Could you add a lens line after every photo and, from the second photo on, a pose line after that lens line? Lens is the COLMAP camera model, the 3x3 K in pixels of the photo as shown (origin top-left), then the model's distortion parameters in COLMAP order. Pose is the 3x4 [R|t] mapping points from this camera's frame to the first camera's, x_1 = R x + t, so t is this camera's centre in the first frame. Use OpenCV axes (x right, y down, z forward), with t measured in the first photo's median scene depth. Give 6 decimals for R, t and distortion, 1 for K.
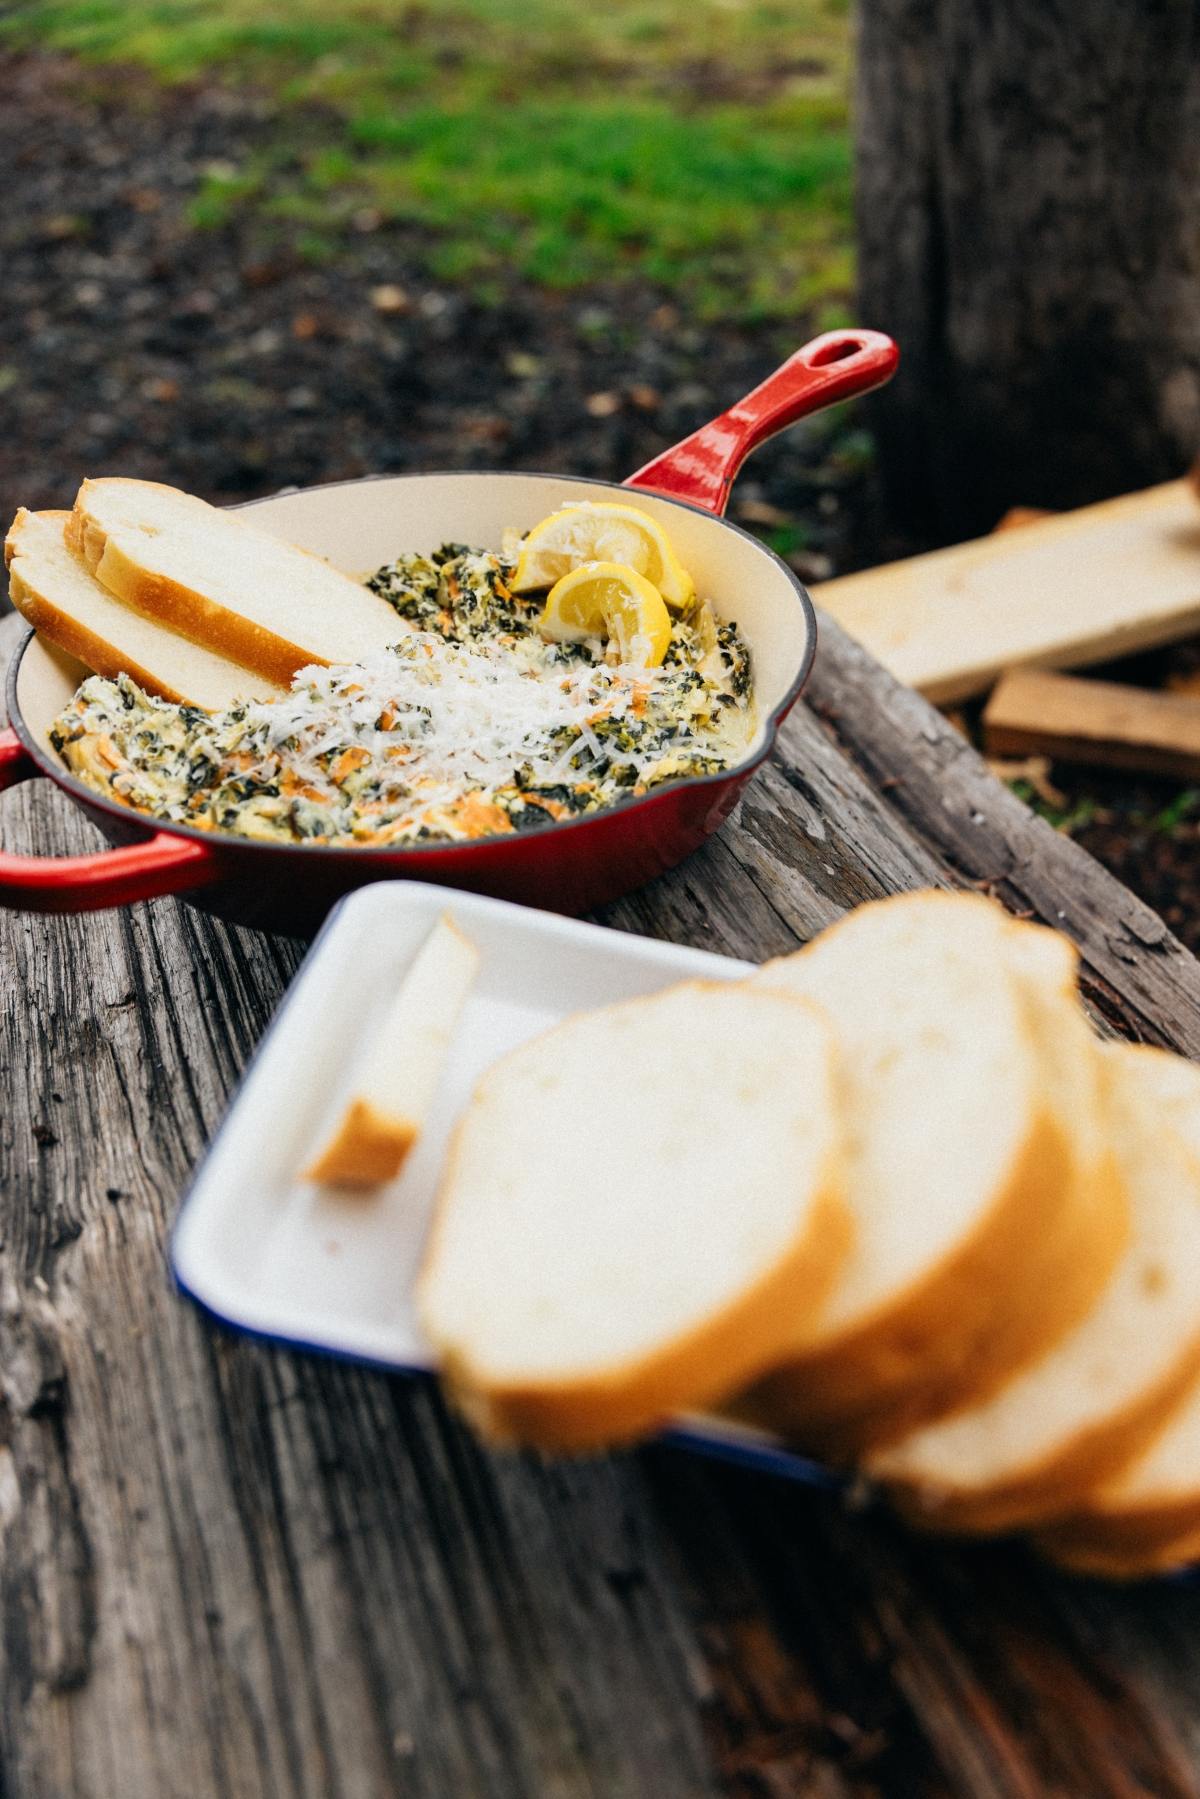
lens RADIAL K [[1459.4, 0, 600.0], [0, 1459.4, 899.5], [0, 0, 1]] dist [0.037343, -0.003302]
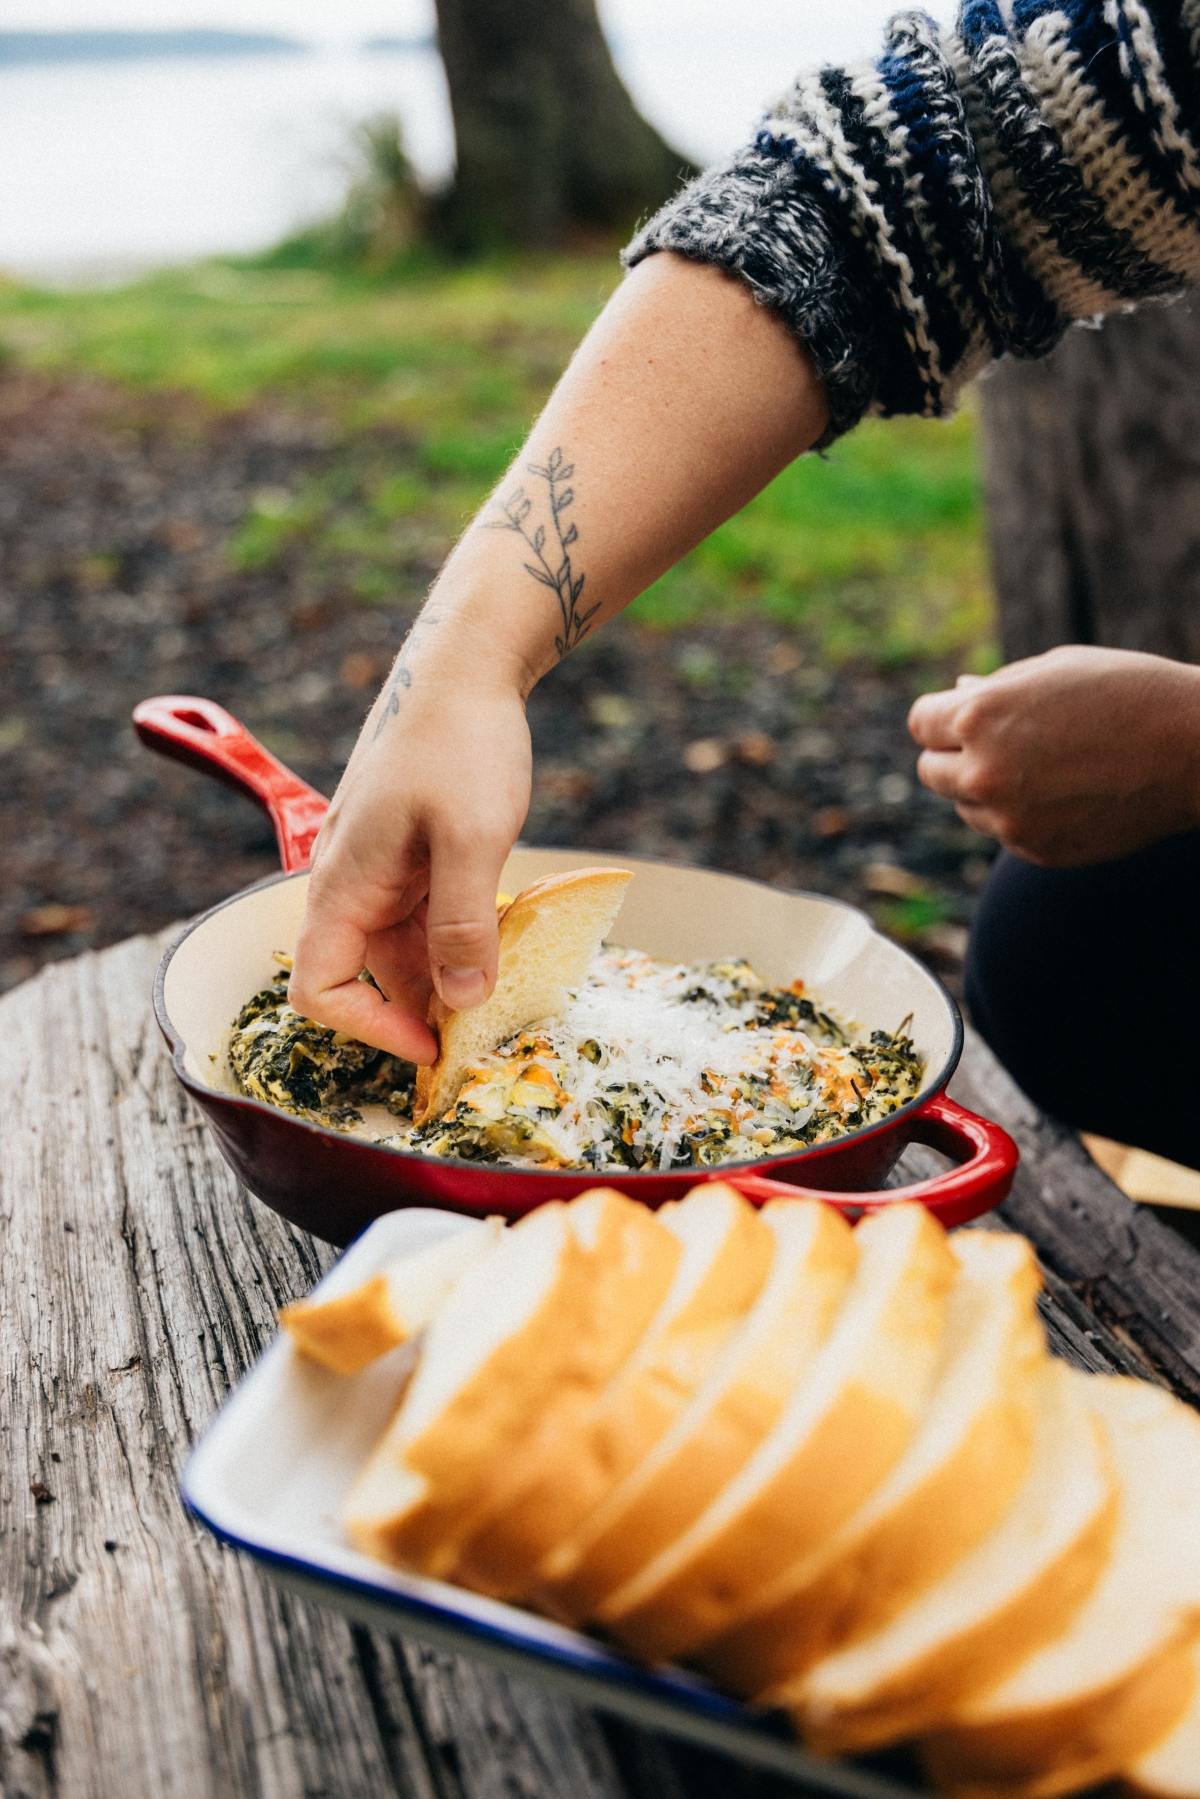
lens RADIAL K [[1959.5, 0, 600.0], [0, 1959.5, 899.5], [0, 0, 1]] dist [-0.001992, -0.016537]
pose [[0.997930, 0.001294, -0.064292, 0.068385], [-0.017166, 0.968877, -0.246947, 0.087902], [0.061971, 0.247540, 0.966894, -0.307342]]
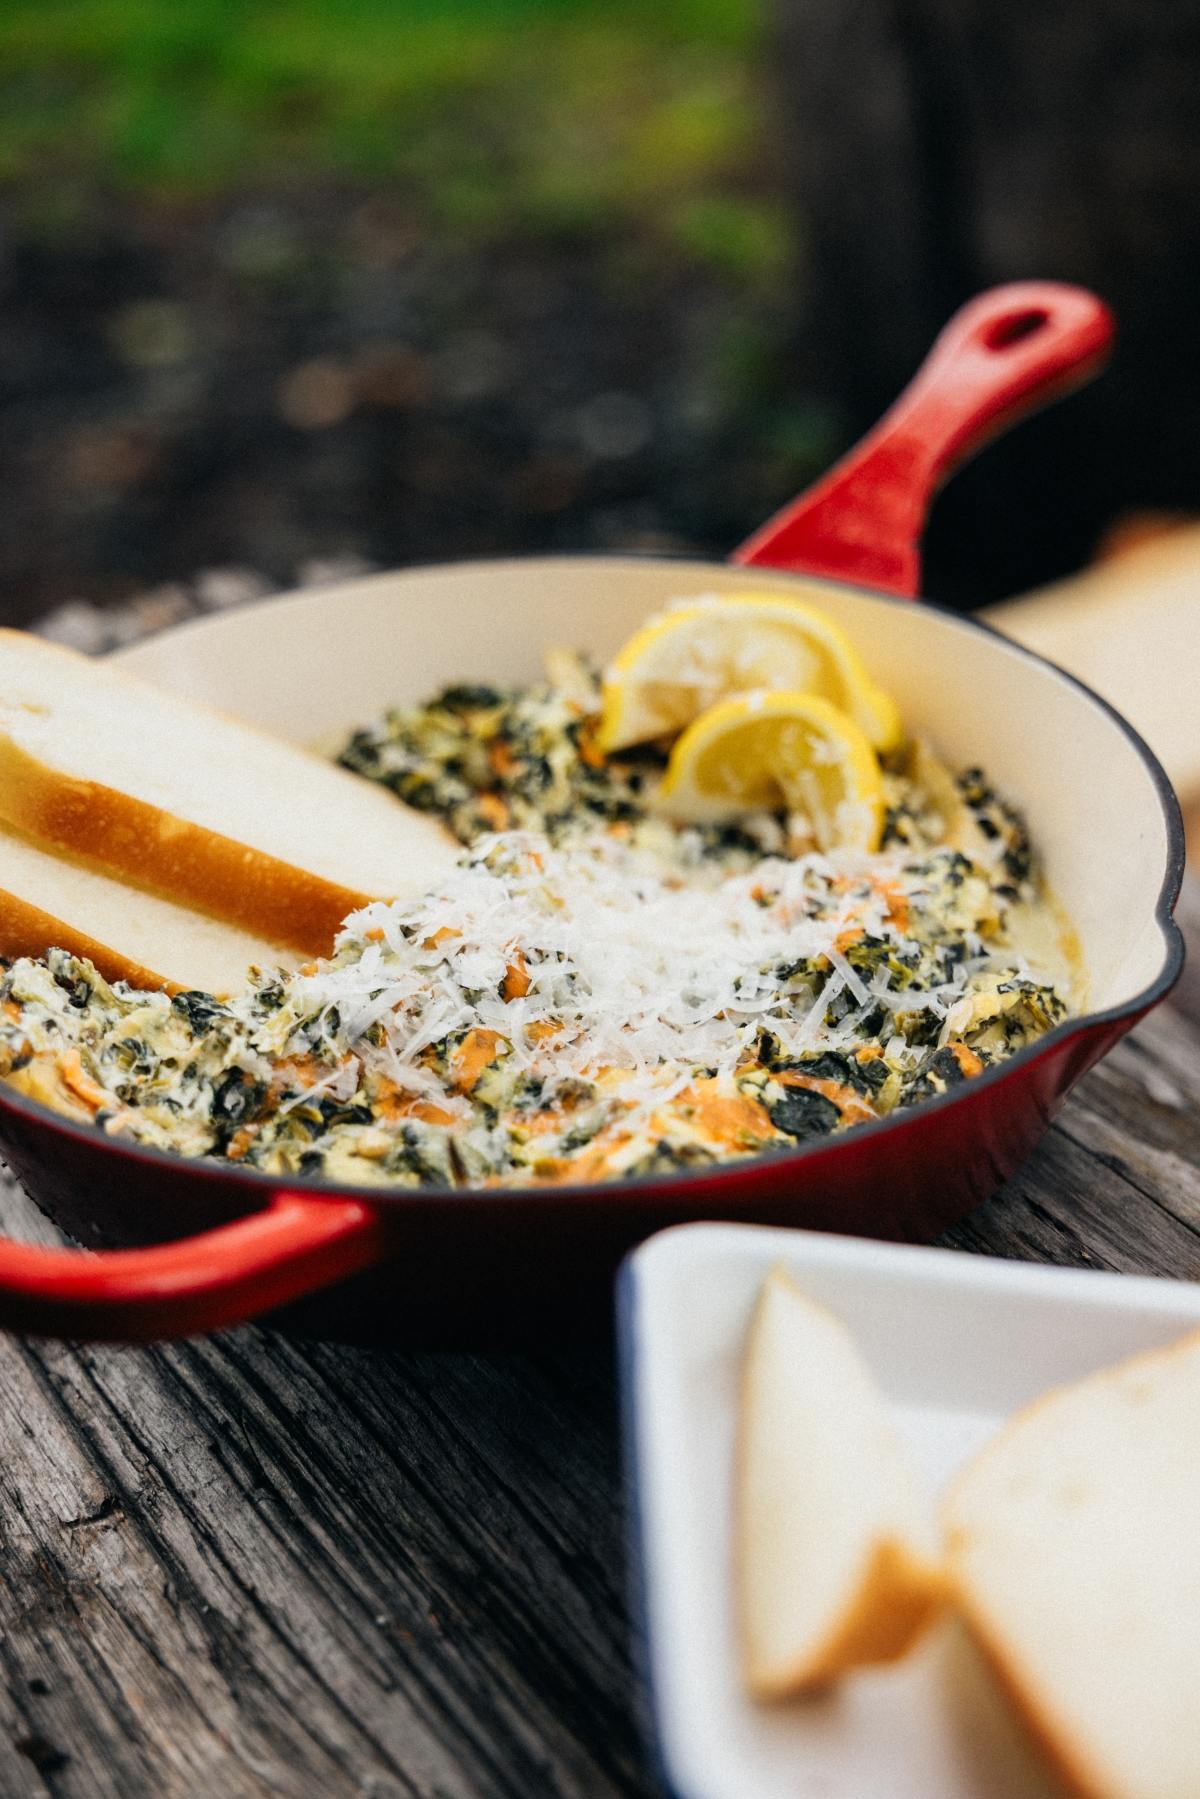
lens RADIAL K [[2914.4, 0, 642.6], [0, 2914.4, 896.9], [0, 0, 1]] dist [0.033214, -0.067565]
pose [[0.985243, -0.099426, 0.139321, -0.256771], [0.118316, 0.983809, -0.134615, 0.011889], [-0.123681, 0.149113, 0.981055, -0.192244]]
